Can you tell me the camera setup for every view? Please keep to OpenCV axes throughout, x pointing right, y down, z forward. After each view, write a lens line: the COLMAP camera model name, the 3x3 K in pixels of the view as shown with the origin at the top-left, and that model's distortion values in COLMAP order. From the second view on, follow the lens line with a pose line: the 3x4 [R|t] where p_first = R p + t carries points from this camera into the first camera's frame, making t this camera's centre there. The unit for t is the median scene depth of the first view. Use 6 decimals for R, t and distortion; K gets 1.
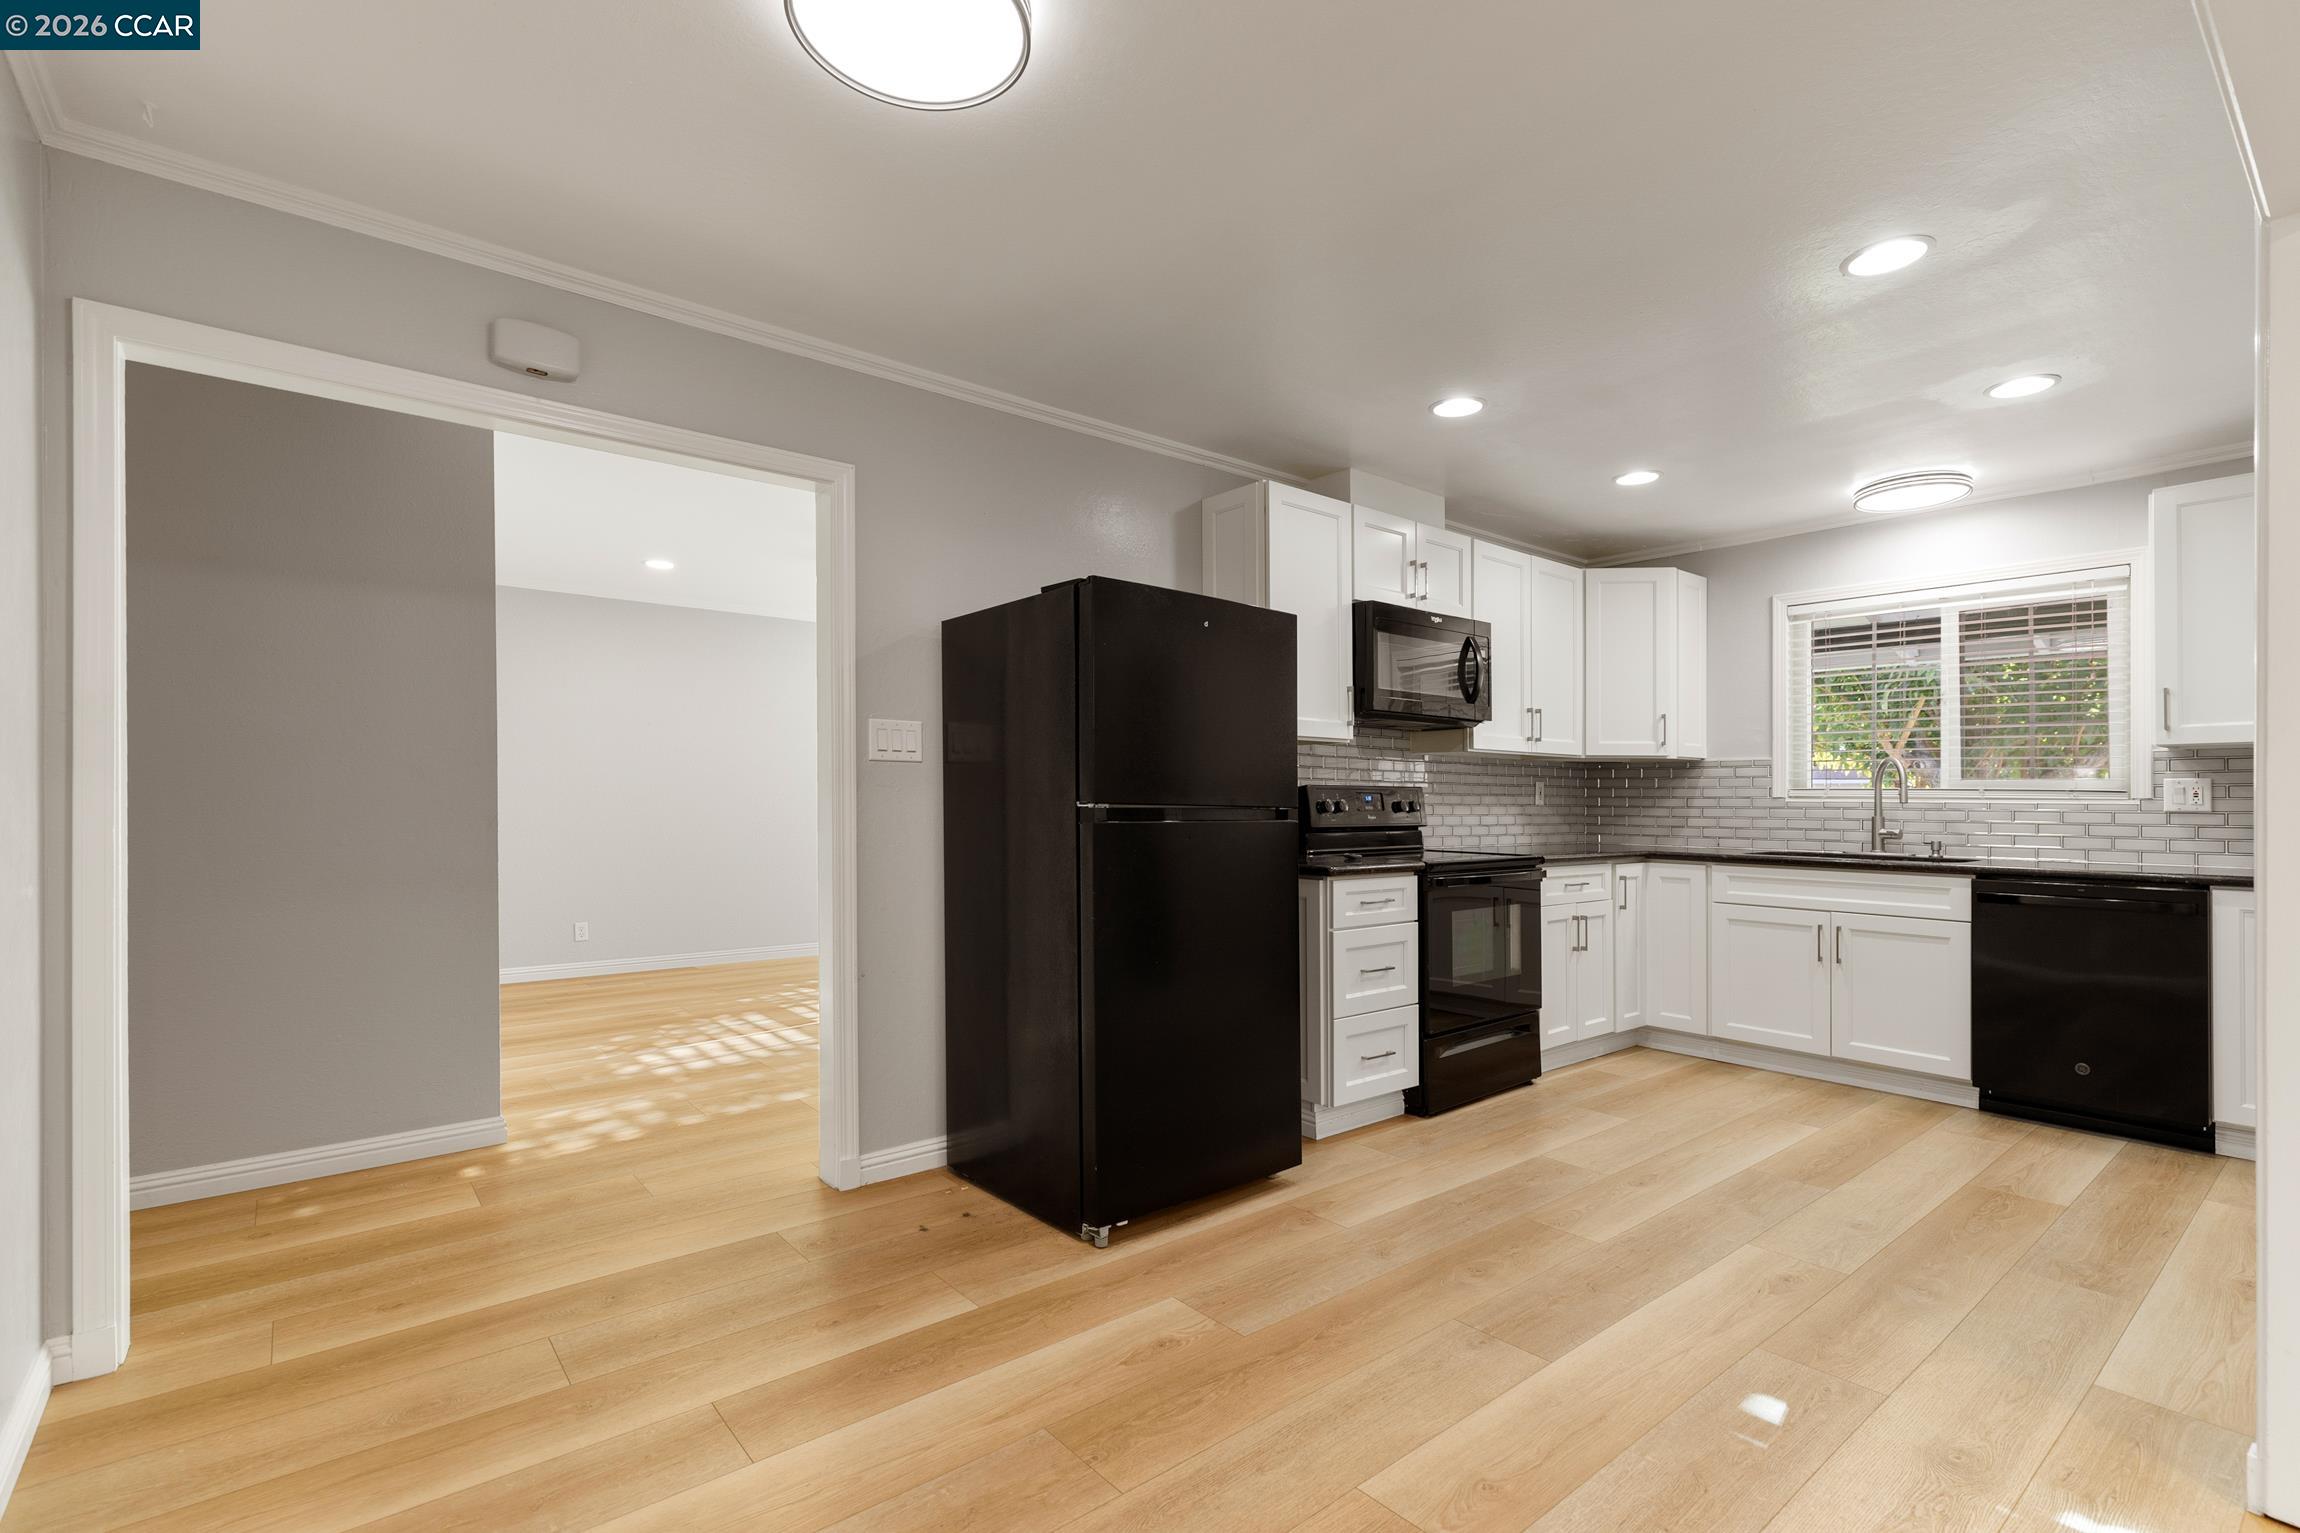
lens RADIAL K [[1043.3, 0, 1147.7], [0, 1043.3, 780.9], [0, 0, 1]] dist [0.005124, 0.000147]
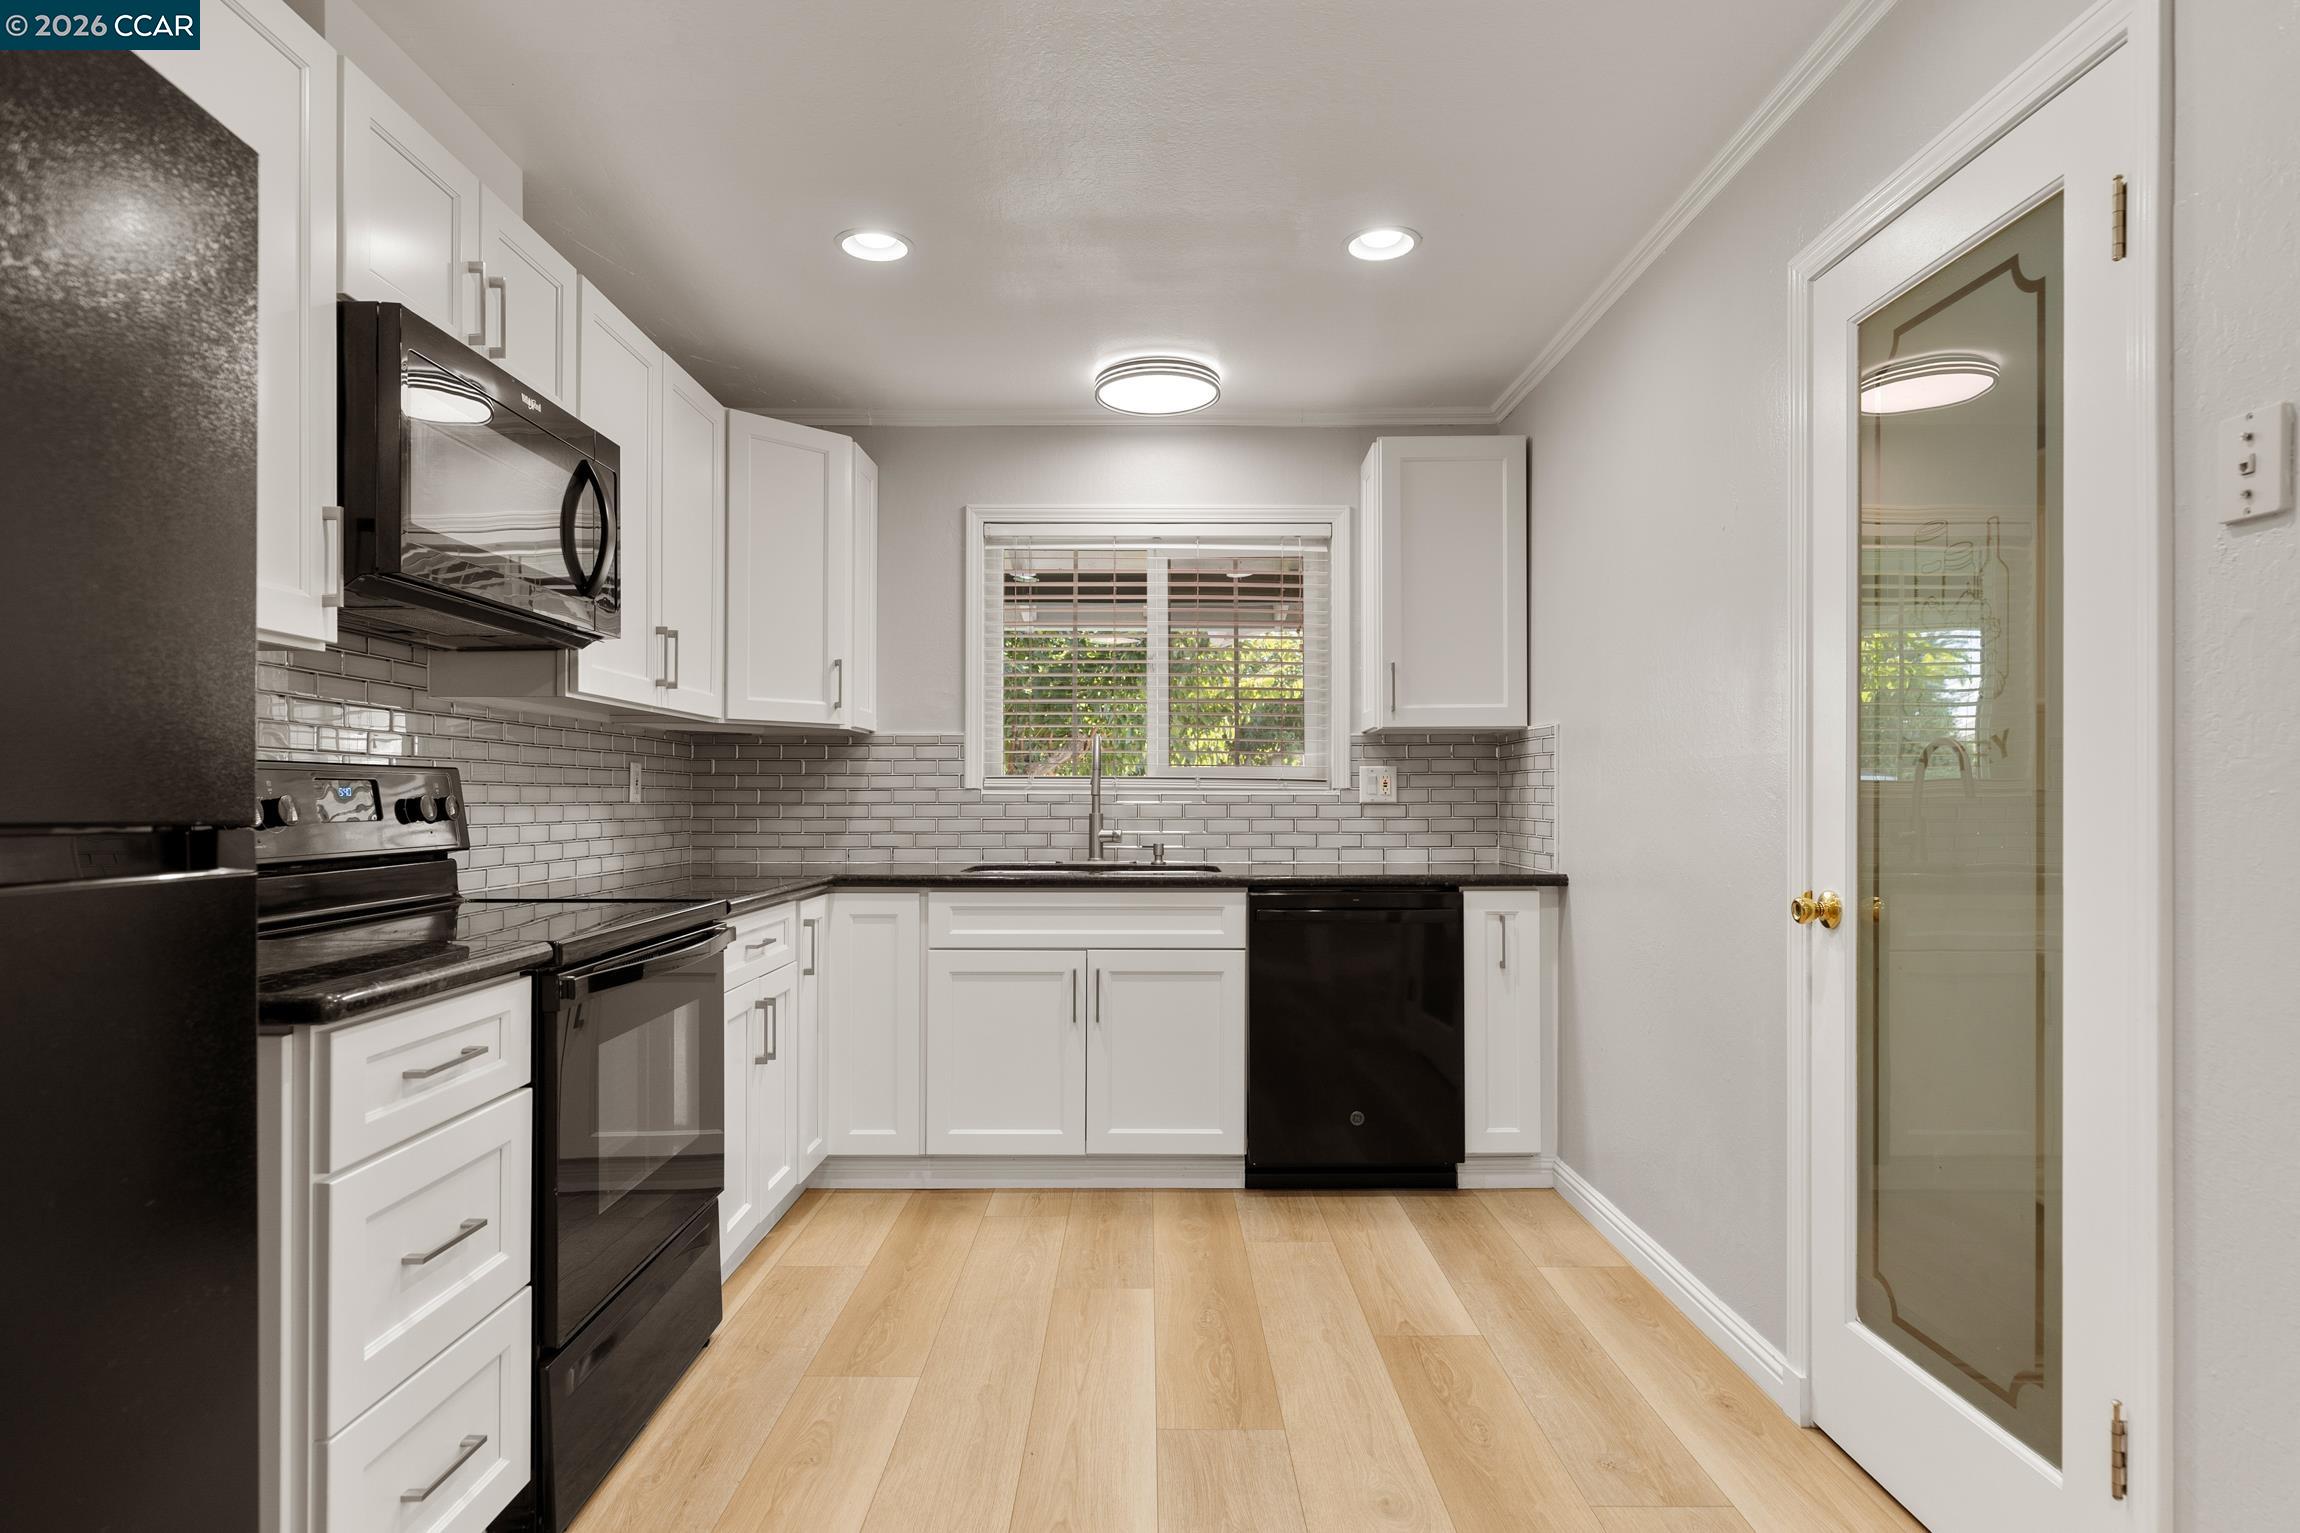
lens RADIAL K [[1254.6, 0, 1147.5], [0, 1254.6, 771.5], [0, 0, 1]] dist [0.002361, 0.000188]
pose [[0.640608, 0.008745, 0.767818, 0.025945], [-0.009105, 0.999951, -0.003793, 0.007482], [-0.767814, -0.004561, 0.640657, 0.423536]]
